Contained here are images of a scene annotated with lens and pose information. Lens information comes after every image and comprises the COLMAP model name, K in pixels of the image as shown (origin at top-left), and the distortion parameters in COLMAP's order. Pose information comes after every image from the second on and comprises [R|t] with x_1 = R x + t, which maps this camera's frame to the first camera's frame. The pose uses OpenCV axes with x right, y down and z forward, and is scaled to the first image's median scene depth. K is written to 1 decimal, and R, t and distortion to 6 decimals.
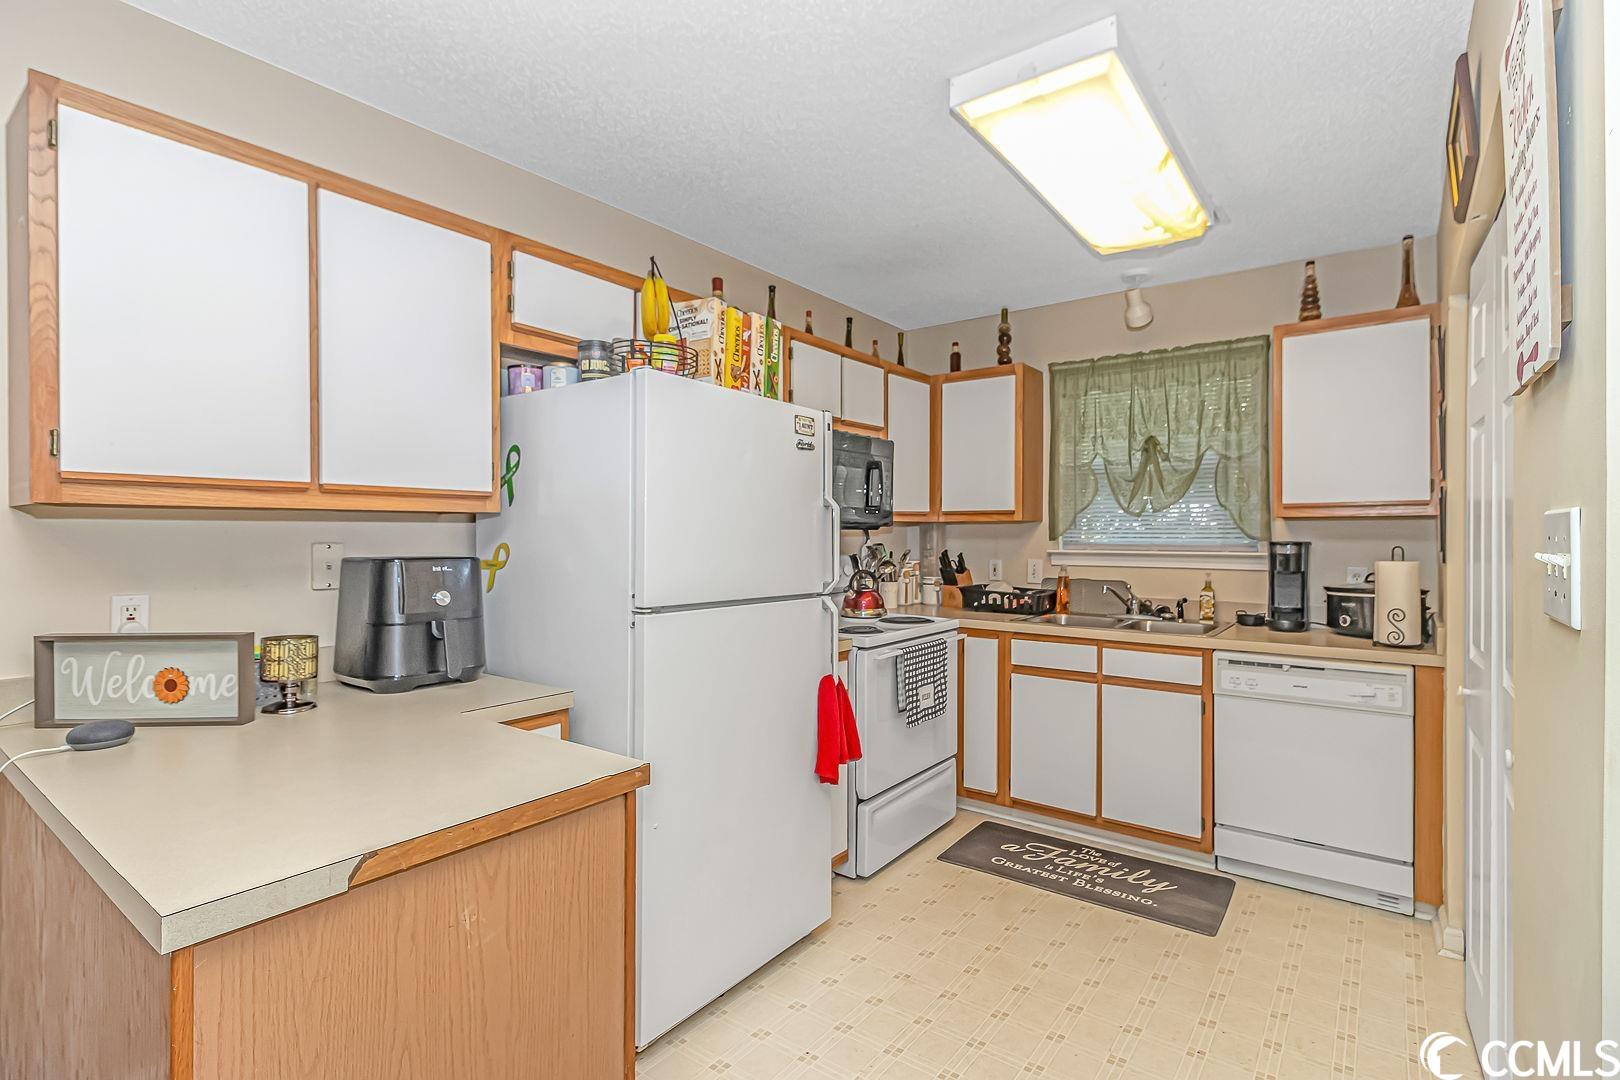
lens RADIAL K [[760.5, 0, 823.1], [0, 760.5, 543.5], [0, 0, 1]] dist [0.005629, -0.009320]
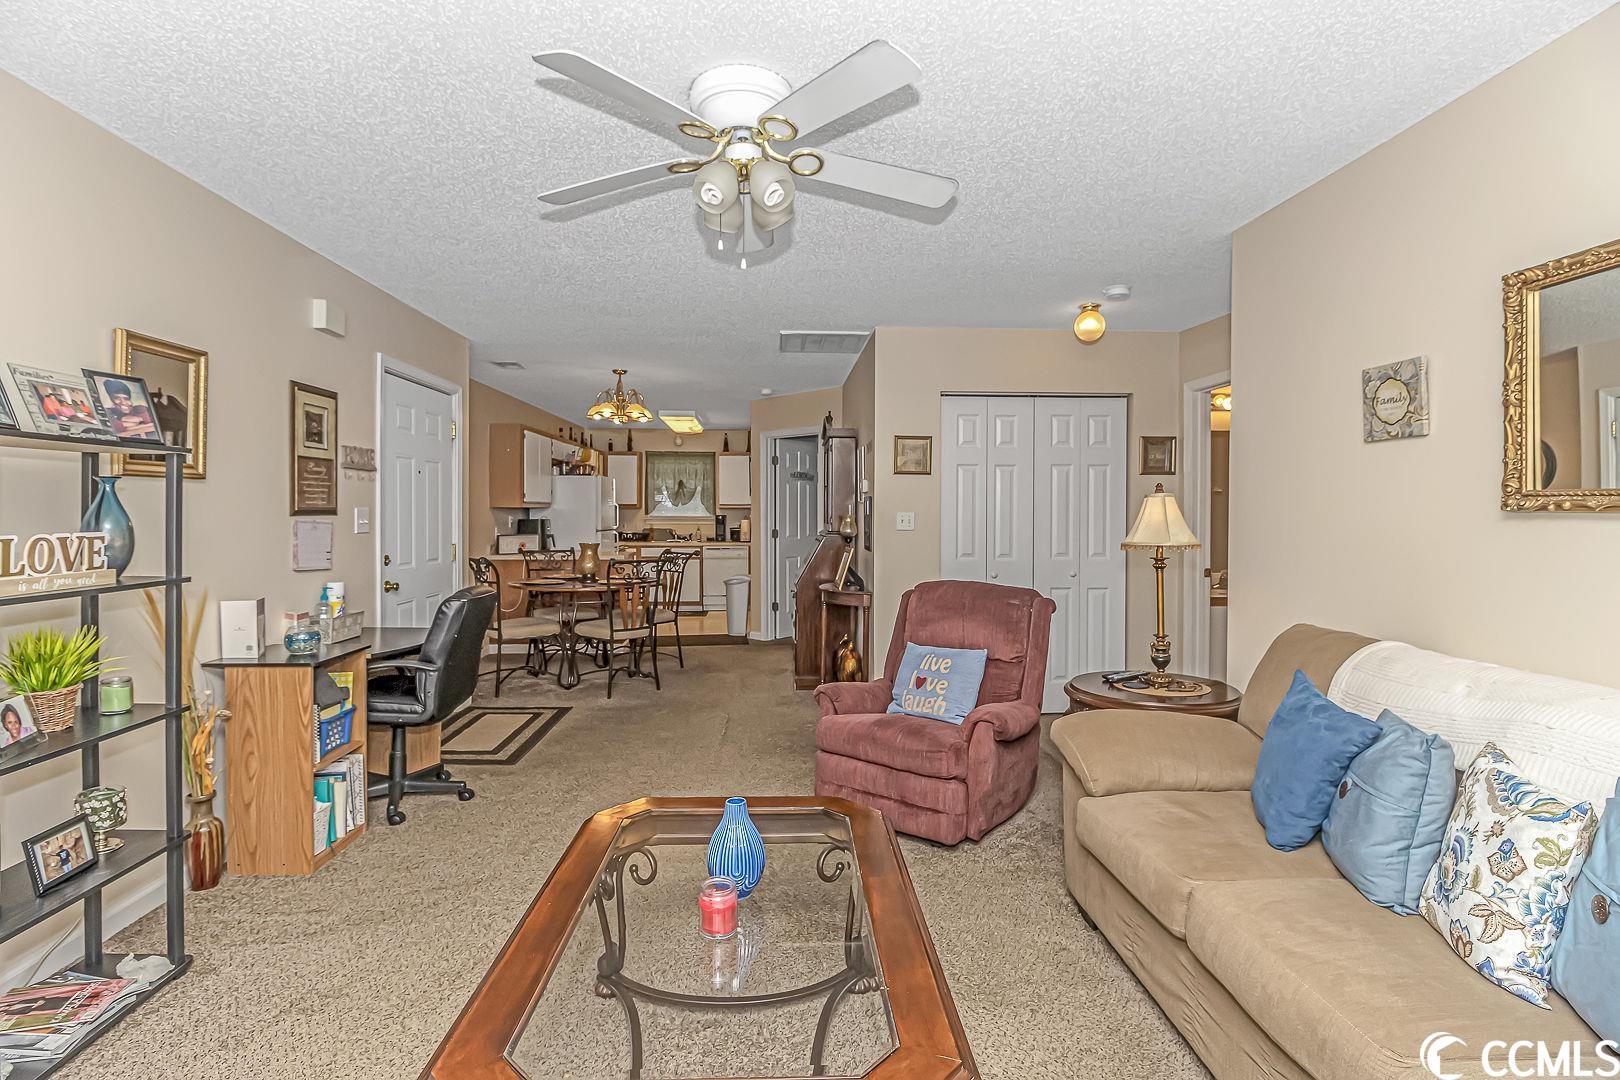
lens RADIAL K [[760.5, 0, 826.4], [0, 760.5, 521.7], [0, 0, 1]] dist [0.005629, -0.009320]
pose [[0.757573, -0.006737, 0.652716, -1.244377], [0.004922, 0.999977, 0.004608, 0.014421], [-0.652732, -0.000278, 0.757589, -1.875281]]
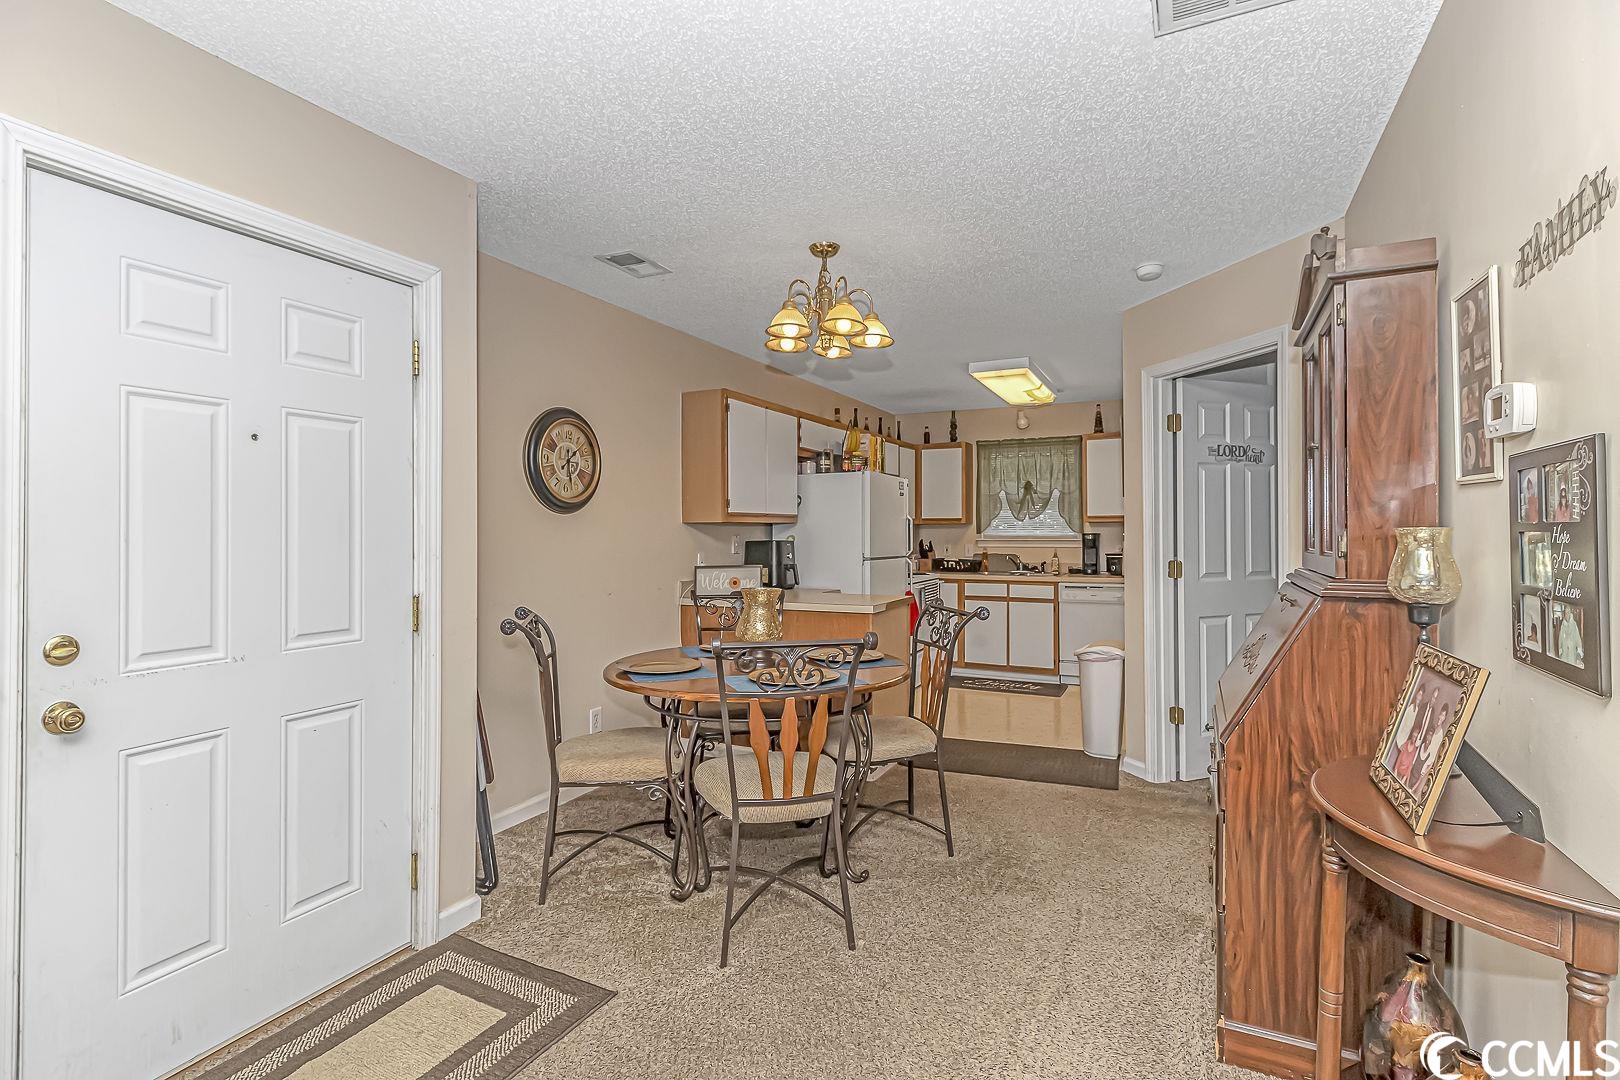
lens RADIAL K [[760.5, 0, 829.3], [0, 760.5, 541.5], [0, 0, 1]] dist [0.005629, -0.009320]
pose [[0.981838, -0.009471, 0.189486, -0.524710], [0.009568, 0.999954, 0.000404, 0.013519], [-0.189481, 0.001416, 0.981883, -0.979684]]
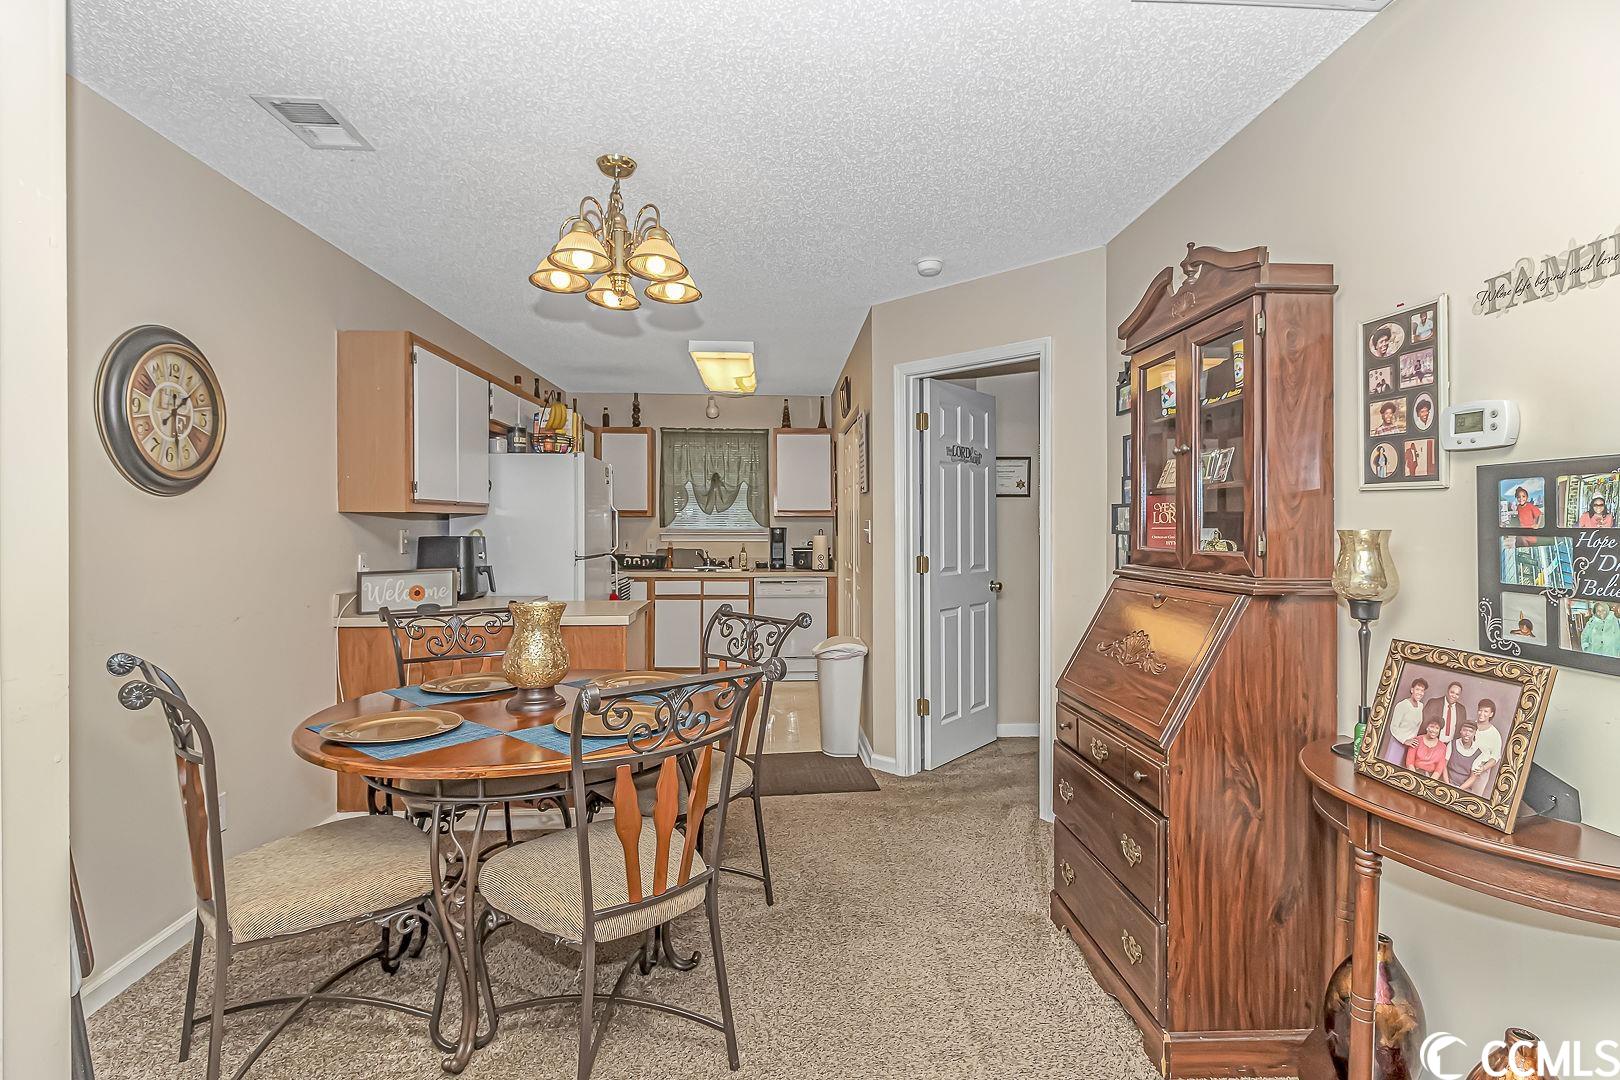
lens RADIAL K [[760.5, 0, 815.9], [0, 760.5, 534.5], [0, 0, 1]] dist [0.005629, -0.009320]
pose [[0.768244, -0.009450, 0.640088, -0.688144], [0.007404, 0.999955, 0.005876, 0.005524], [-0.640115, 0.000225, 0.768279, -0.724111]]
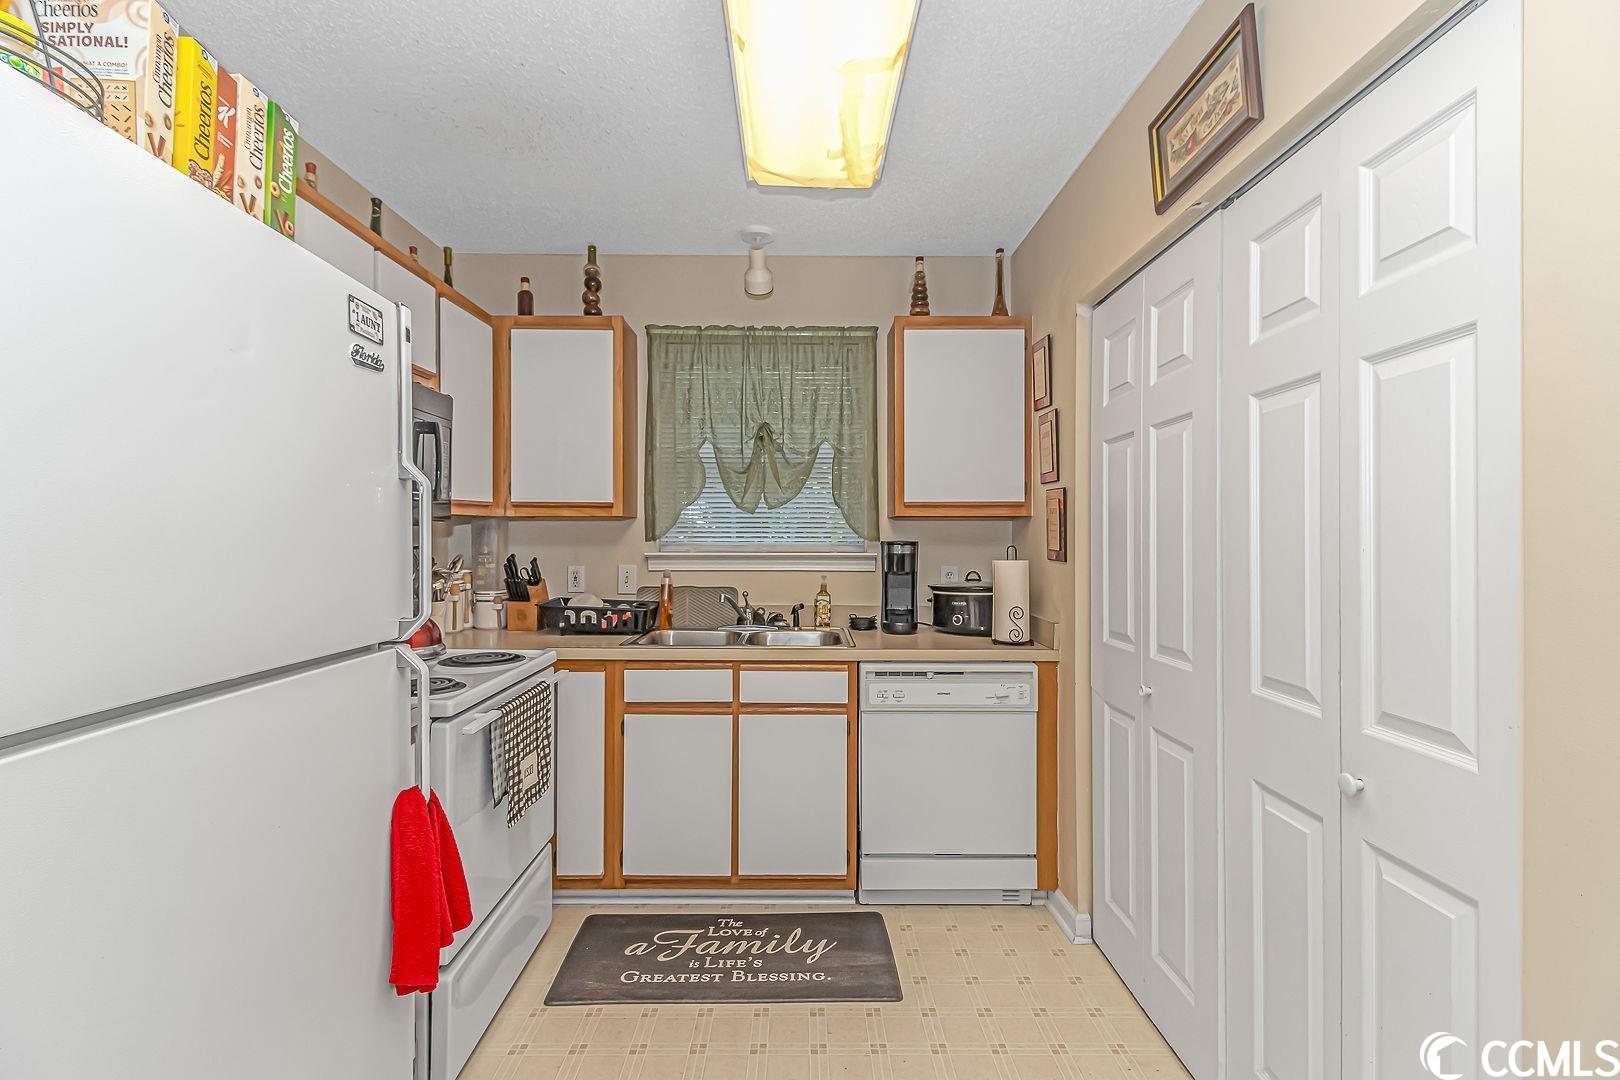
lens RADIAL K [[760.5, 0, 801.4], [0, 760.5, 541.2], [0, 0, 1]] dist [0.005629, -0.009320]
pose [[0.802373, -0.003993, 0.596809, -0.072045], [0.006623, 0.999976, -0.002213, -0.001177], [-0.596786, 0.005729, 0.802380, 0.301758]]
